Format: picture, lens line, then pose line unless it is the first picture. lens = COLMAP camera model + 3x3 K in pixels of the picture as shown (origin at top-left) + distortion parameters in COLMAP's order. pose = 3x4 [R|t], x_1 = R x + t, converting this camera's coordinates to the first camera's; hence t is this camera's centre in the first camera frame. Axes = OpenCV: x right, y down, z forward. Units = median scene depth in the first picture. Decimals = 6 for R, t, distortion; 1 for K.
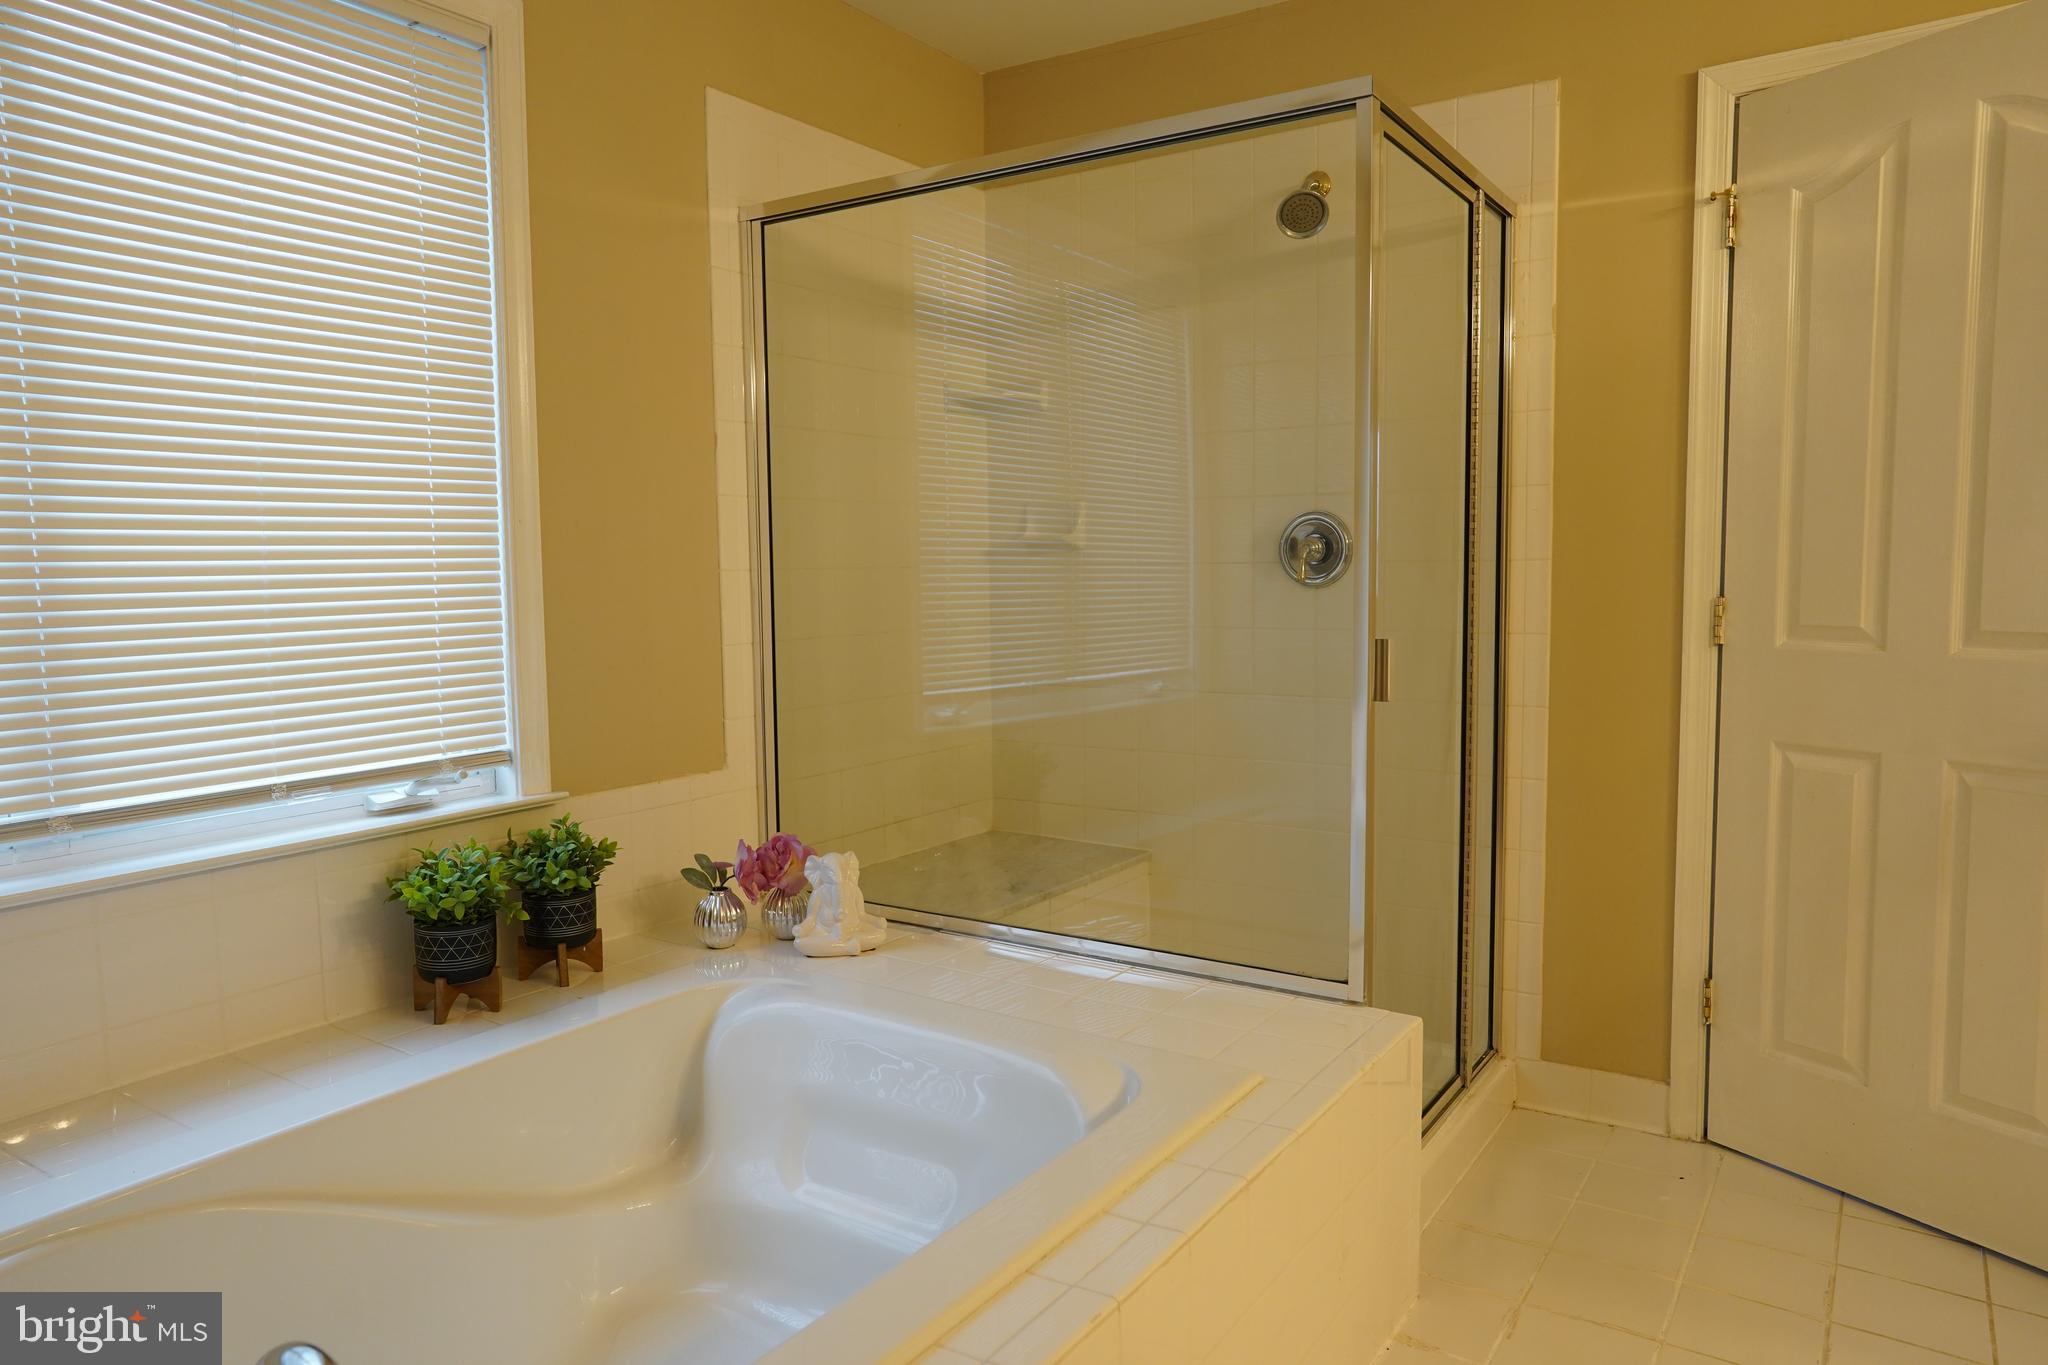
lens RADIAL K [[1363.6, 0, 1018.8], [0, 1363.6, 673.3], [0, 0, 1]] dist [-0.044780, 0.052082]
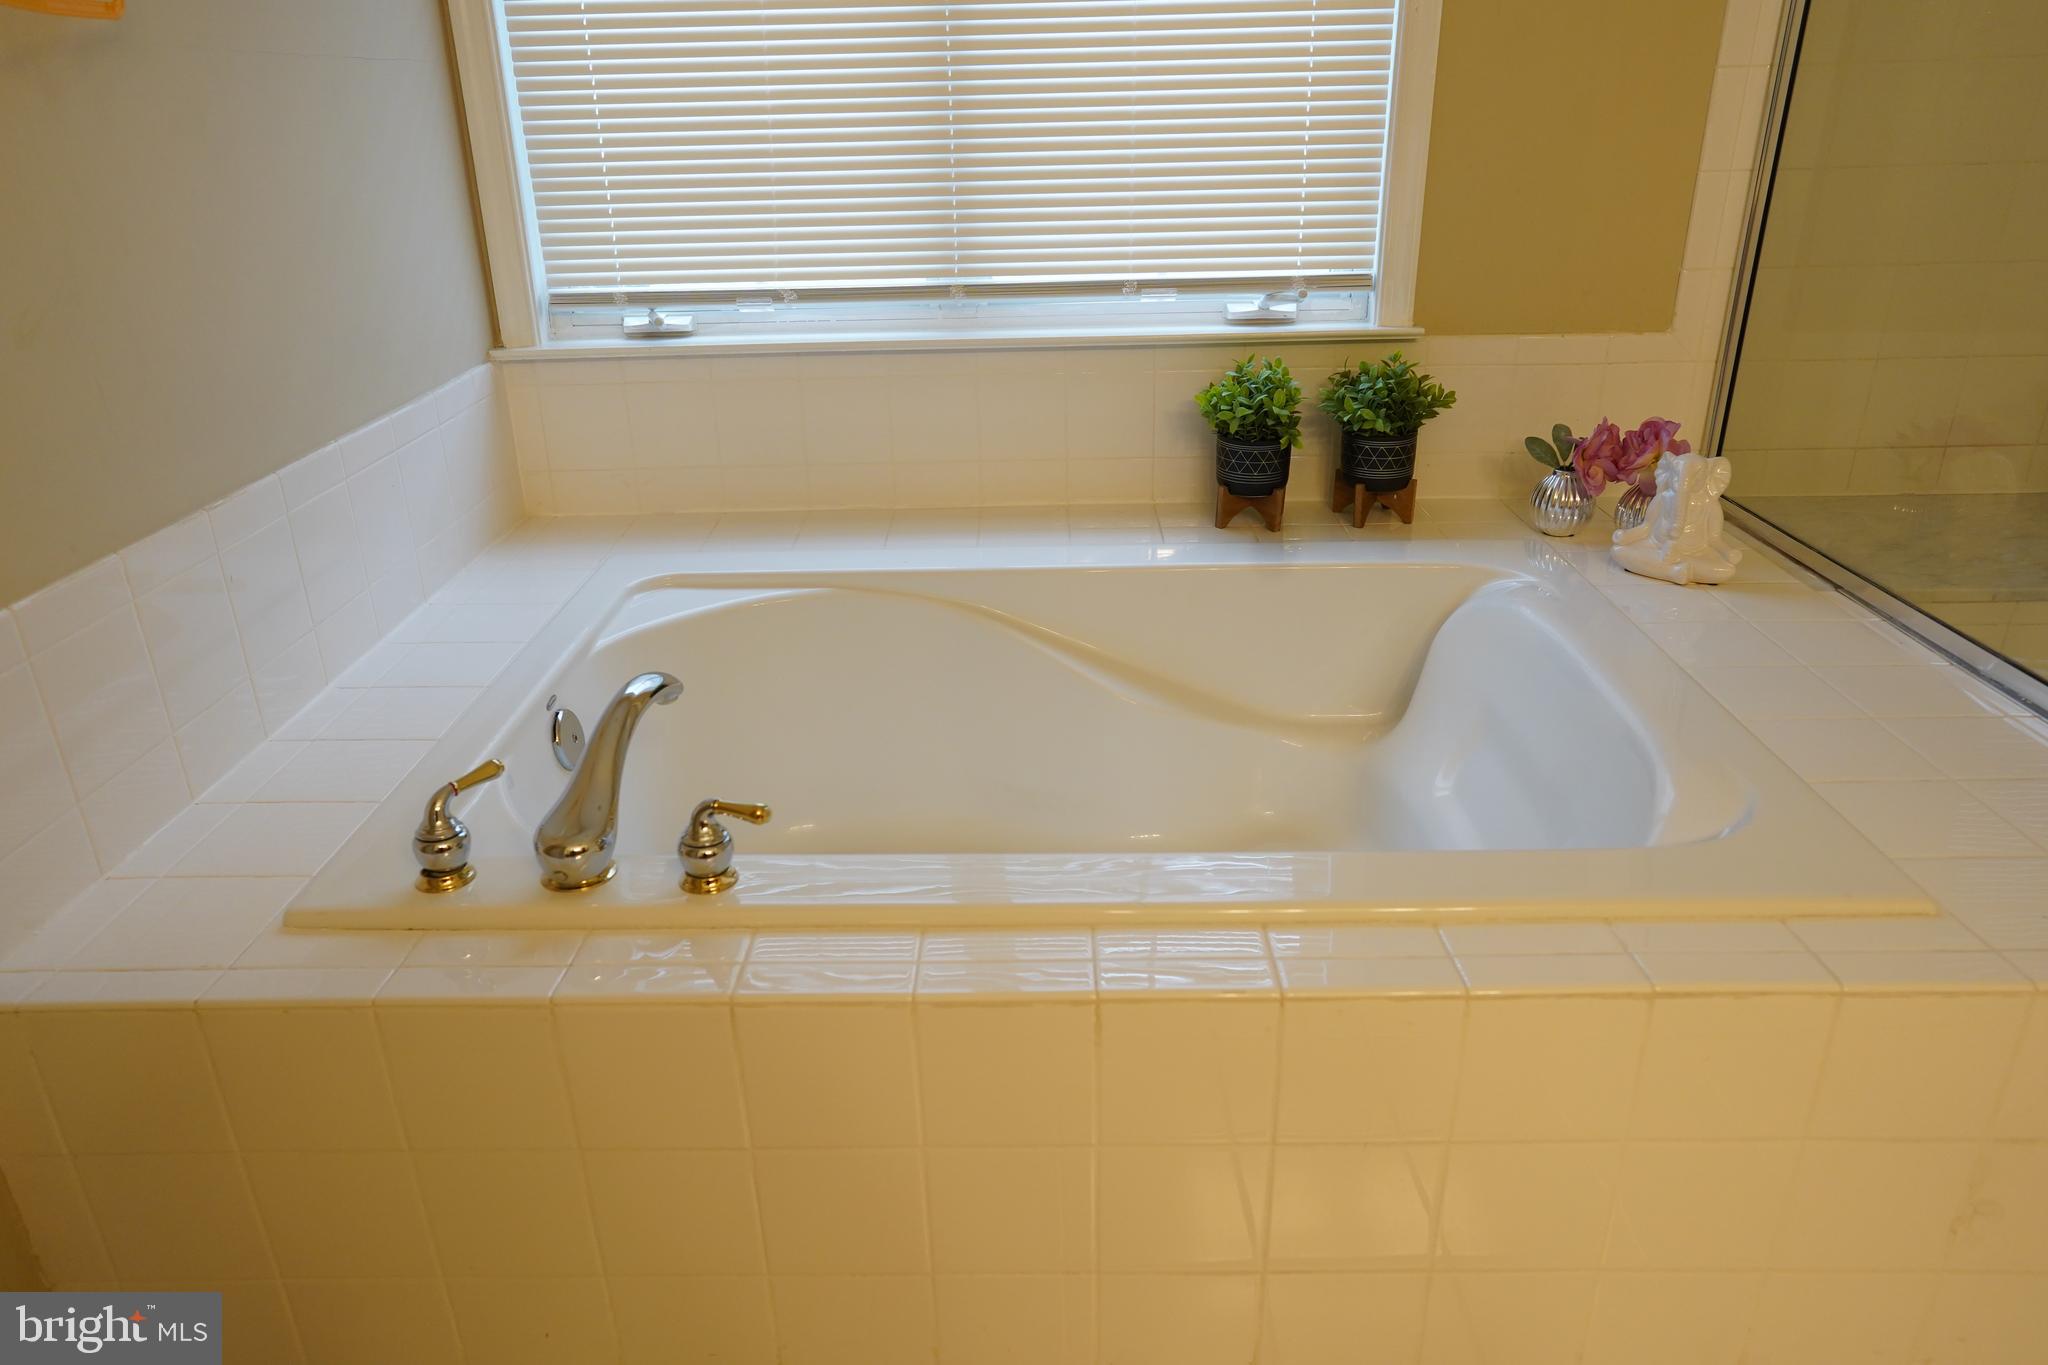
lens RADIAL K [[1363.6, 0, 1003.5], [0, 1363.6, 683.0], [0, 0, 1]] dist [-0.044780, 0.052082]
pose [[0.539646, 0.335346, -0.772221, 0.303509], [-0.053936, 0.929132, 0.365794, -0.010809], [0.840162, -0.155749, 0.519490, 0.233575]]
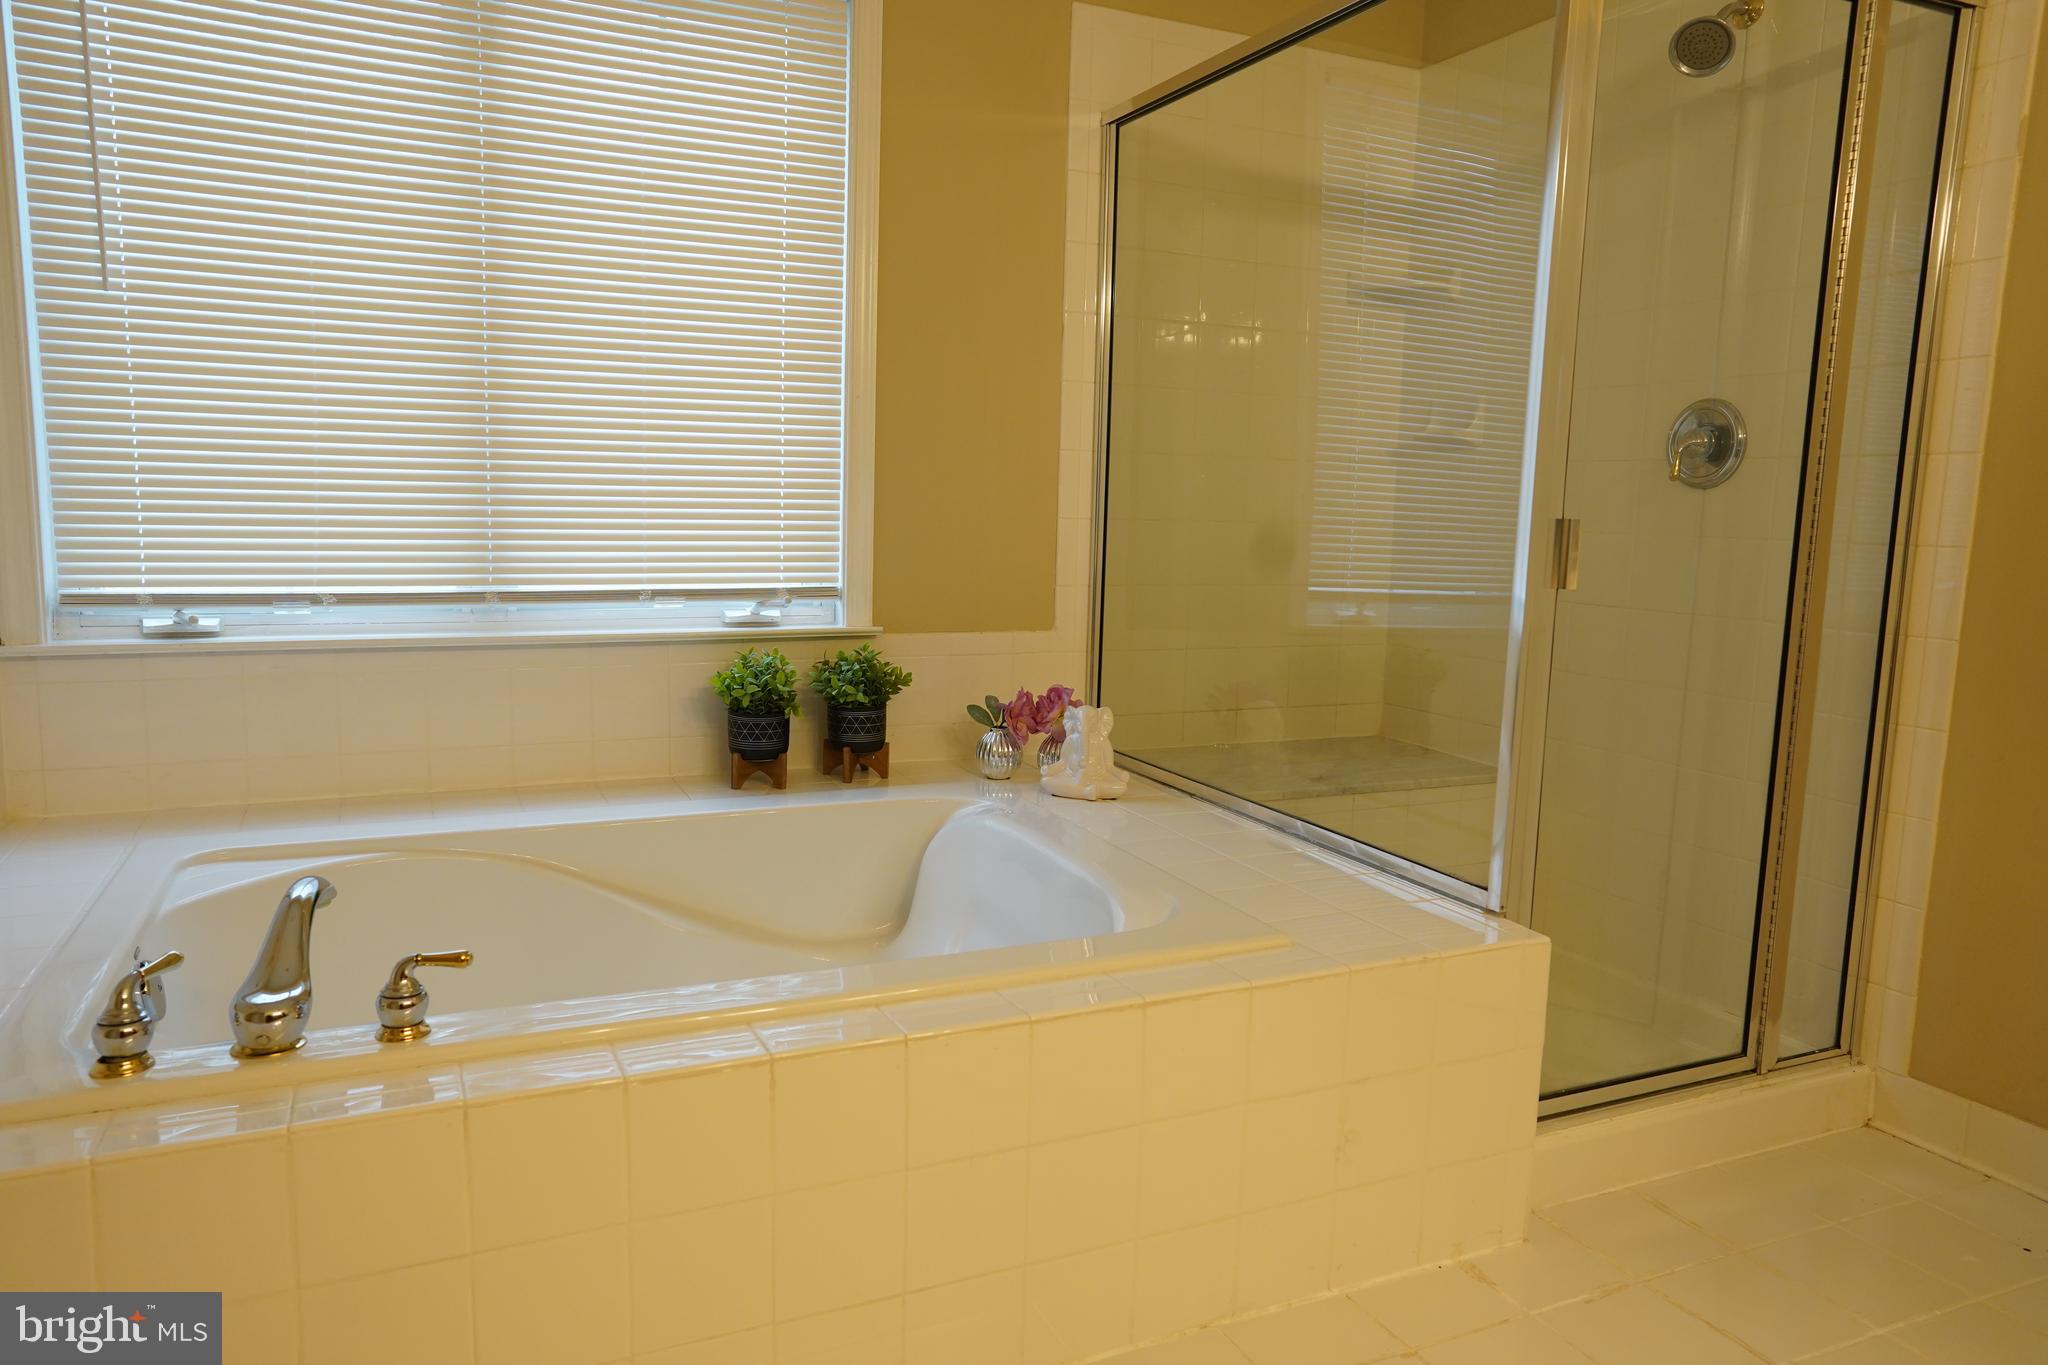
lens RADIAL K [[1363.6, 0, 1012.7], [0, 1363.6, 678.4], [0, 0, 1]] dist [-0.044780, 0.052082]
pose [[0.850307, 0.101695, -0.516368, 0.377759], [-0.078191, 0.994675, 0.067136, 0.042140], [0.520446, -0.016711, 0.853731, 0.038706]]
